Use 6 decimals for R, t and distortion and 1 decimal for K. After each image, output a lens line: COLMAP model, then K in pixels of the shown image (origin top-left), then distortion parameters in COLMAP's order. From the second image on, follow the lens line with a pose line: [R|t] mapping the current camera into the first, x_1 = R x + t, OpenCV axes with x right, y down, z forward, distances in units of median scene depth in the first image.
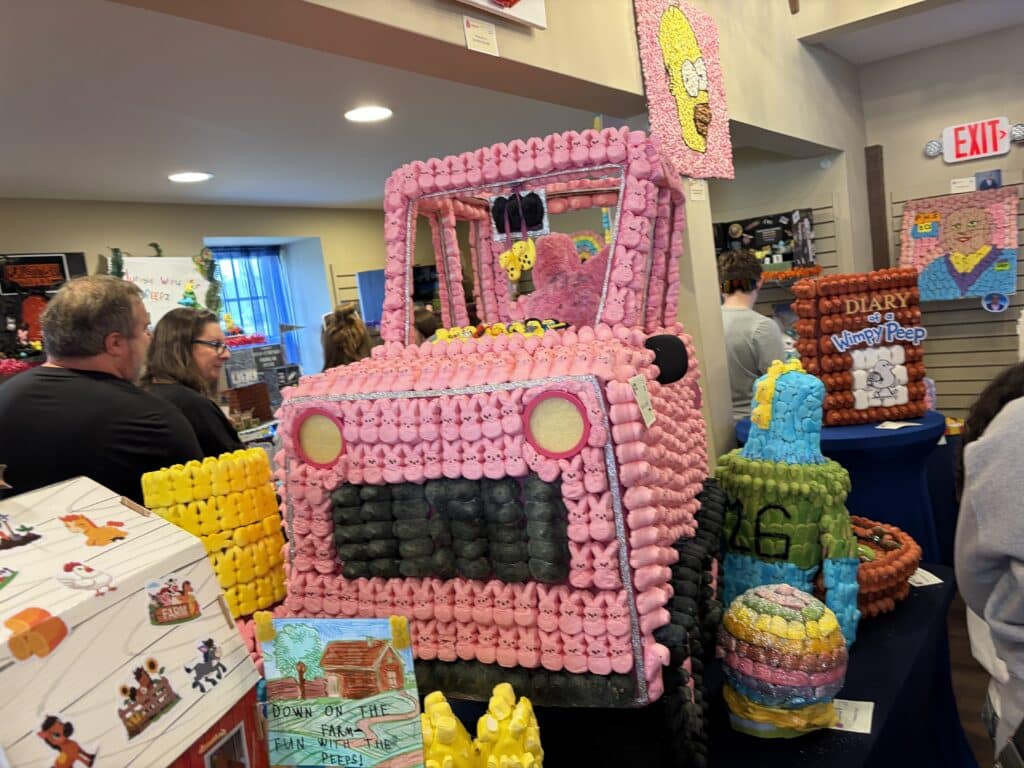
lens RADIAL K [[767.2, 0, 512.0], [0, 767.2, 384.0], [0, 0, 1]] dist [0.051472, -0.056129]
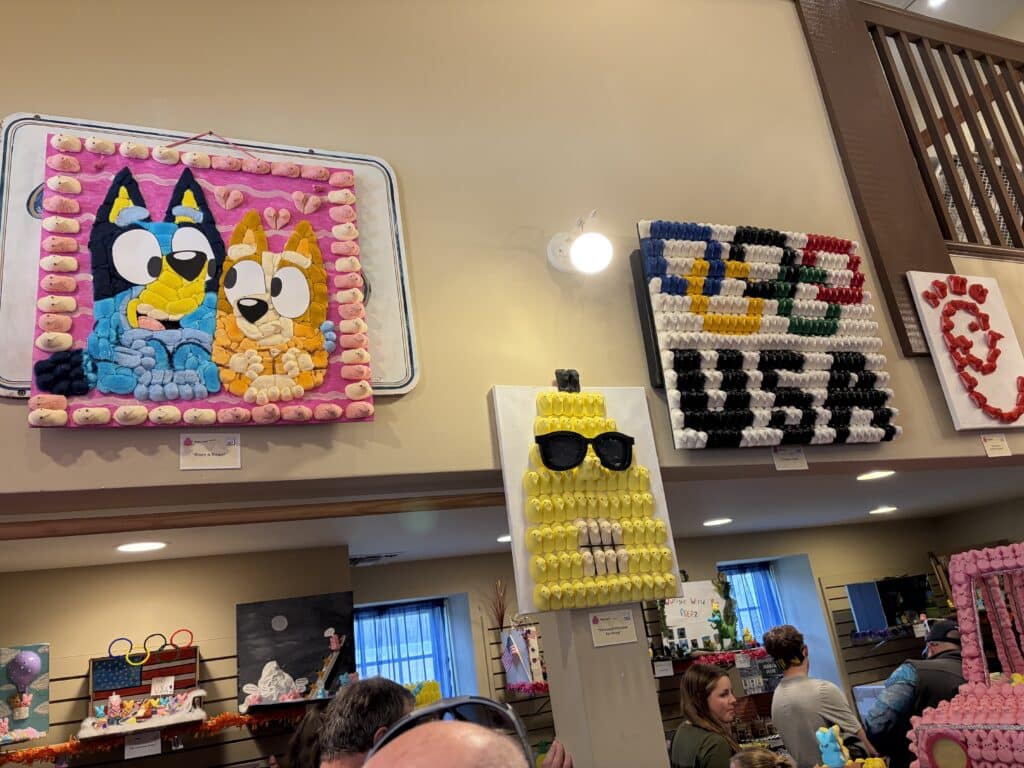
lens RADIAL K [[790.6, 0, 499.3], [0, 790.6, 386.4], [0, 0, 1]] dist [0.003122, -0.007675]
pose [[0.864125, -0.146090, -0.481608, -0.112138], [-0.028034, 0.941485, -0.335888, -0.045529], [0.502497, 0.303750, 0.809465, -0.640024]]
